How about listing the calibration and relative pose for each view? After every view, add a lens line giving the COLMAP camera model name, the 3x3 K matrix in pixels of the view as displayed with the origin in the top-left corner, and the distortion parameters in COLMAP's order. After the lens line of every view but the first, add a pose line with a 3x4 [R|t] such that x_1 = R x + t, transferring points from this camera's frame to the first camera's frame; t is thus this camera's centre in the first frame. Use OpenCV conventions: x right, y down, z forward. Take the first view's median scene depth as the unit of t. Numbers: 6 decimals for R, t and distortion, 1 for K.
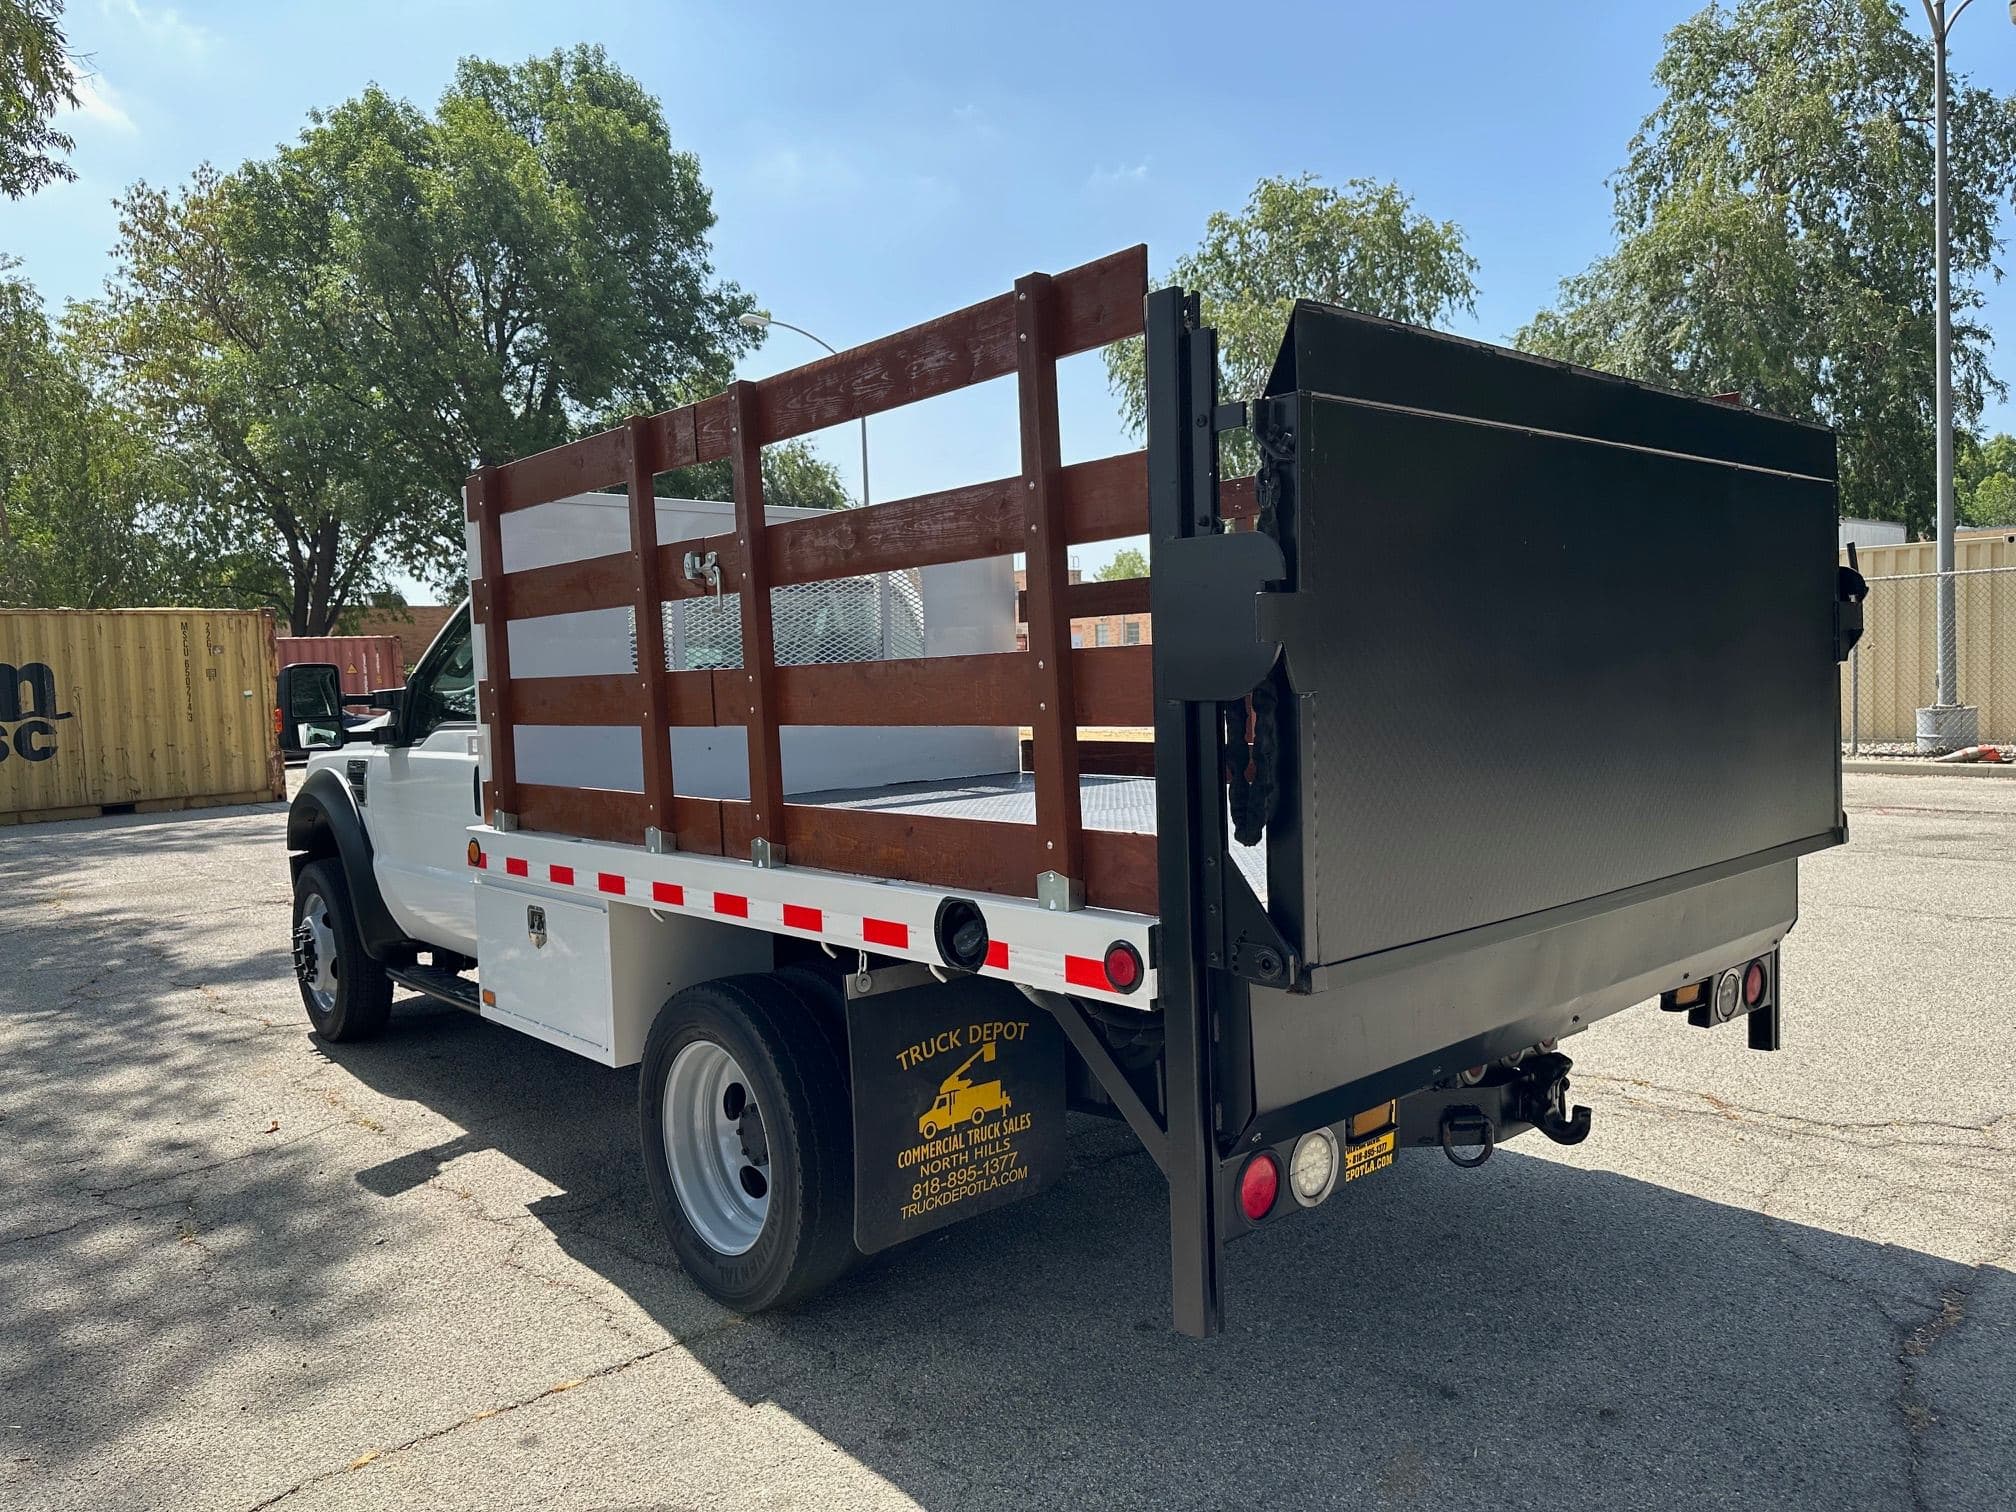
lens RADIAL K [[1425.7, 0, 998.2], [0, 1425.7, 739.2], [0, 0, 1]] dist [0.044549, -0.059255]
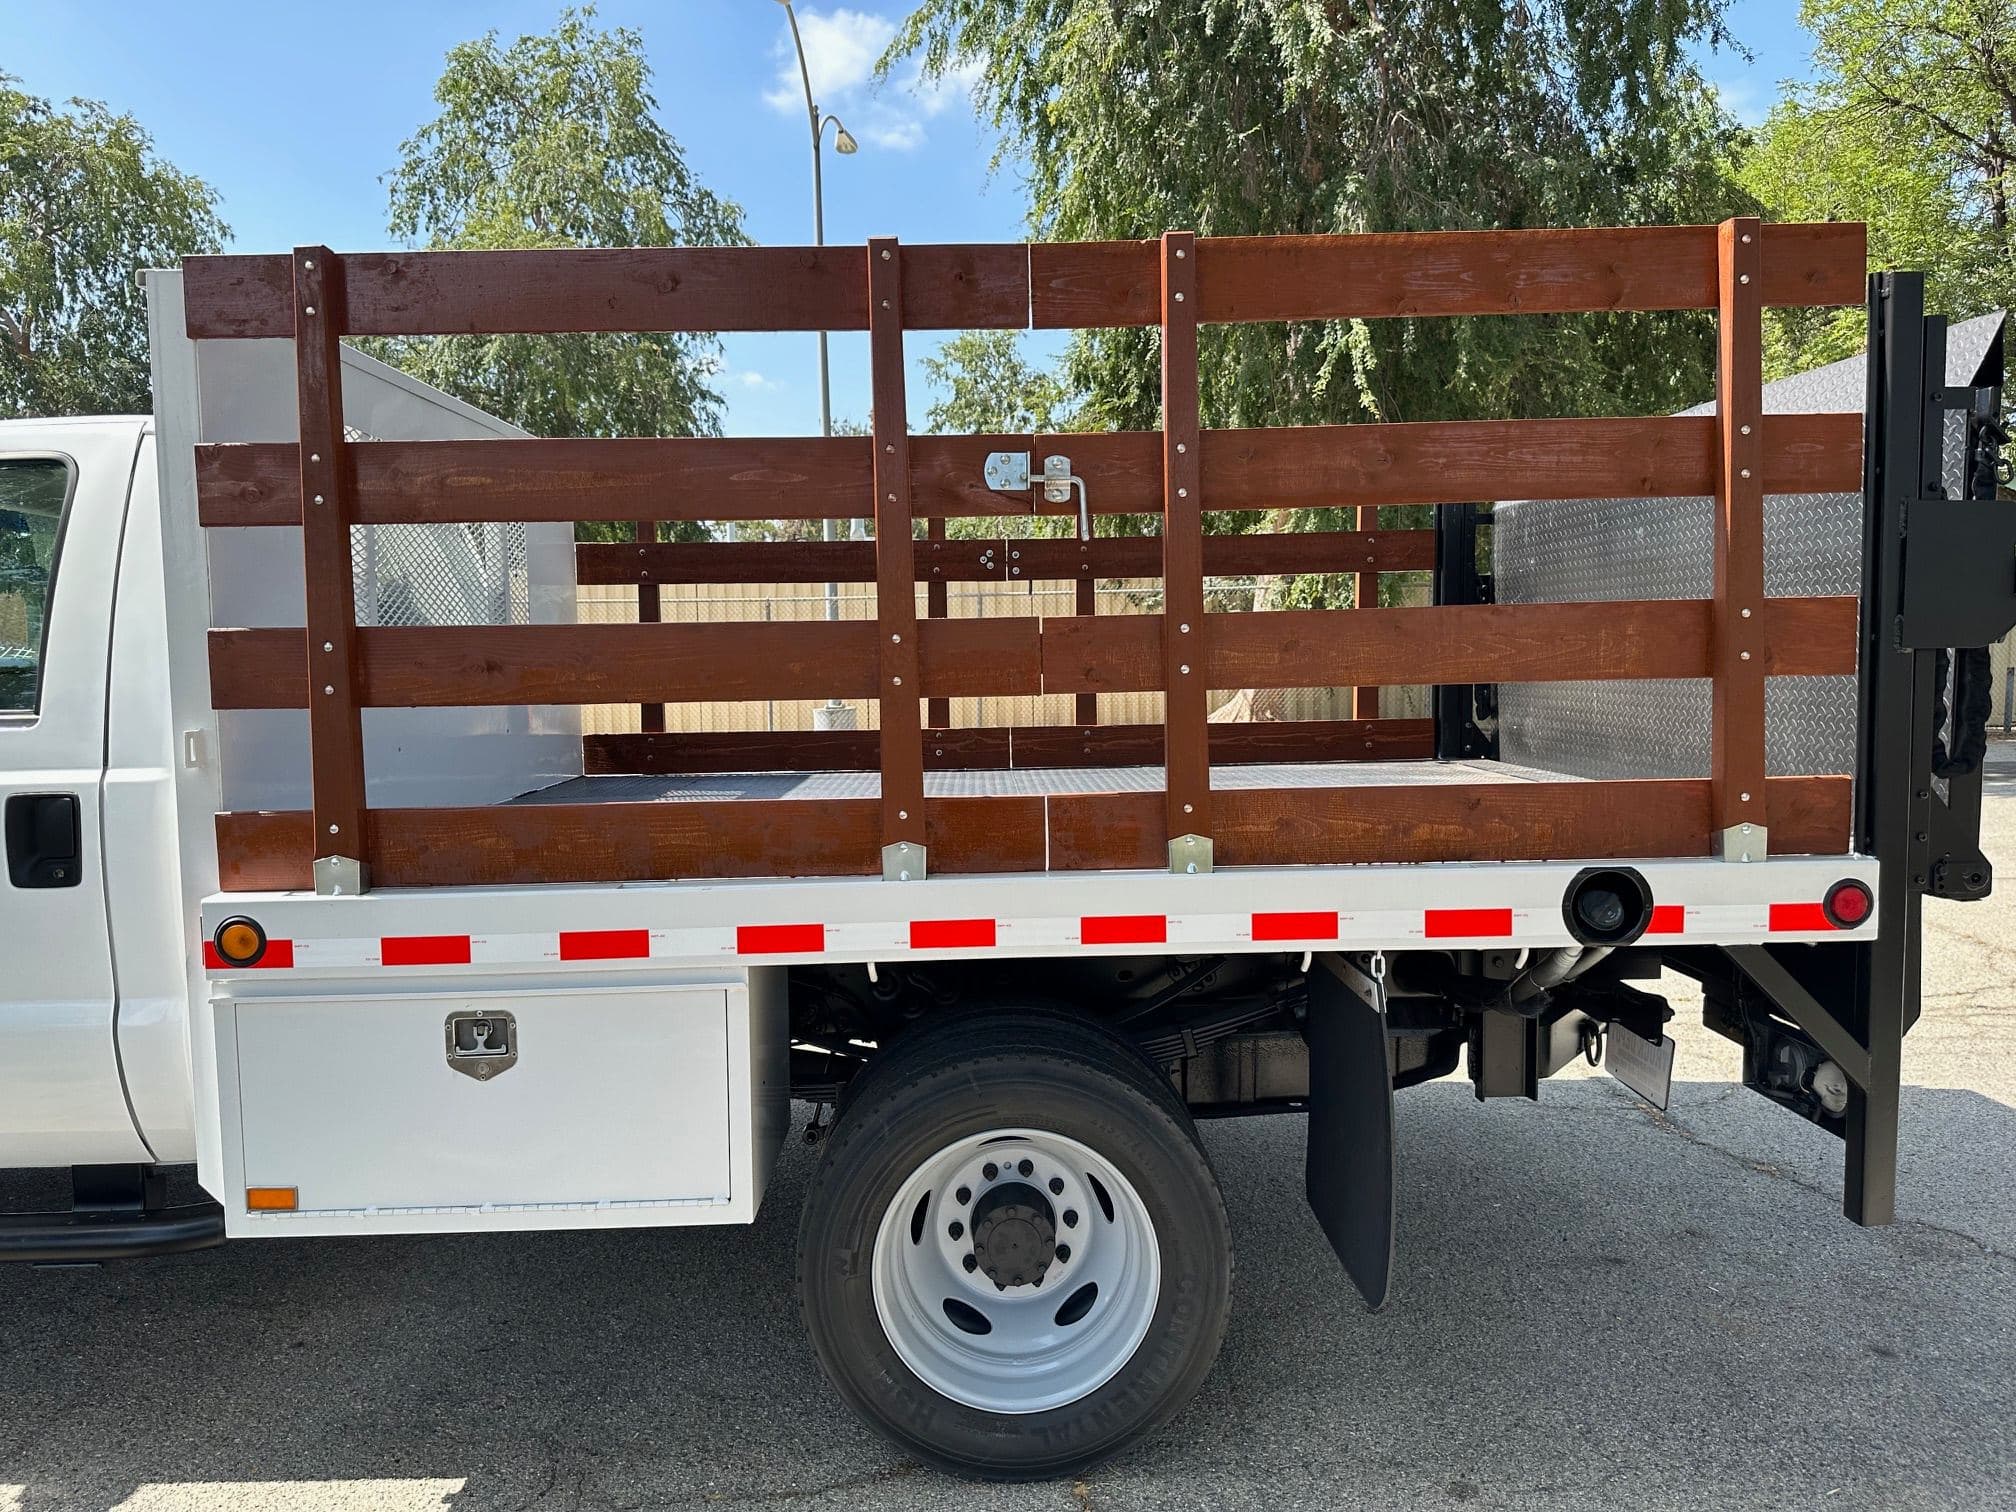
lens RADIAL K [[1425.7, 0, 997.0], [0, 1425.7, 756.9], [0, 0, 1]] dist [0.044549, -0.059255]
pose [[0.643301, -0.034205, 0.764849, -0.589037], [0.031415, 0.999339, 0.018269, 0.006104], [-0.764968, 0.012275, 0.643951, 0.416549]]
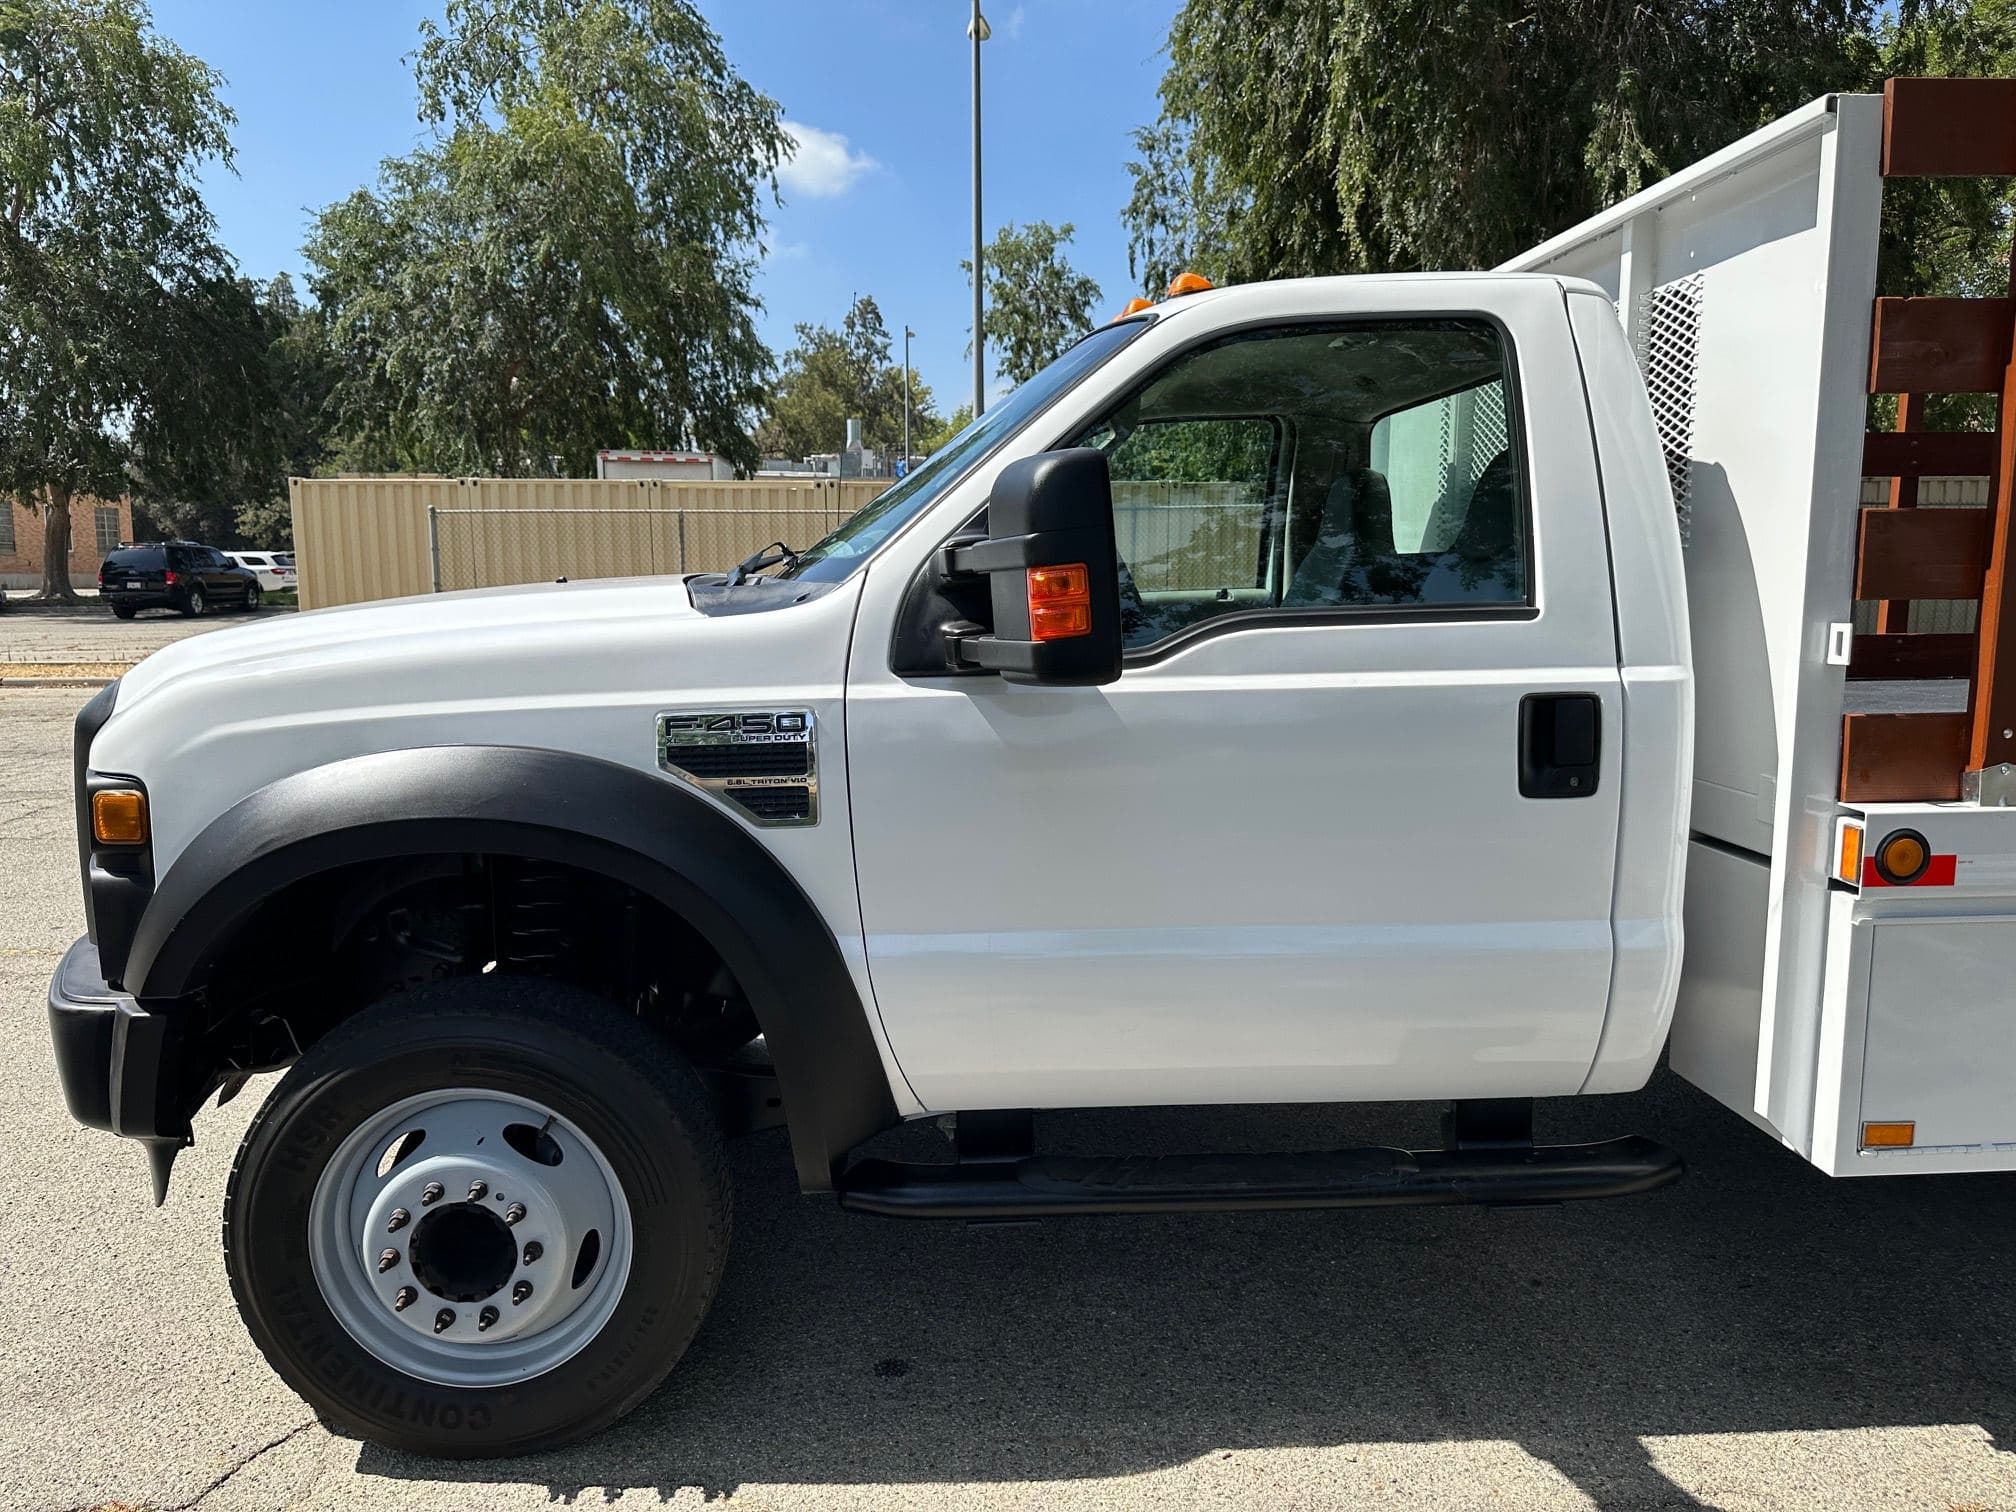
lens RADIAL K [[1425.7, 0, 988.8], [0, 1425.7, 761.9], [0, 0, 1]] dist [0.044549, -0.059255]
pose [[0.612703, -0.077936, 0.786461, -0.937129], [0.024726, 0.996529, 0.079490, -0.002418], [-0.789926, -0.029258, 0.612503, 0.934126]]
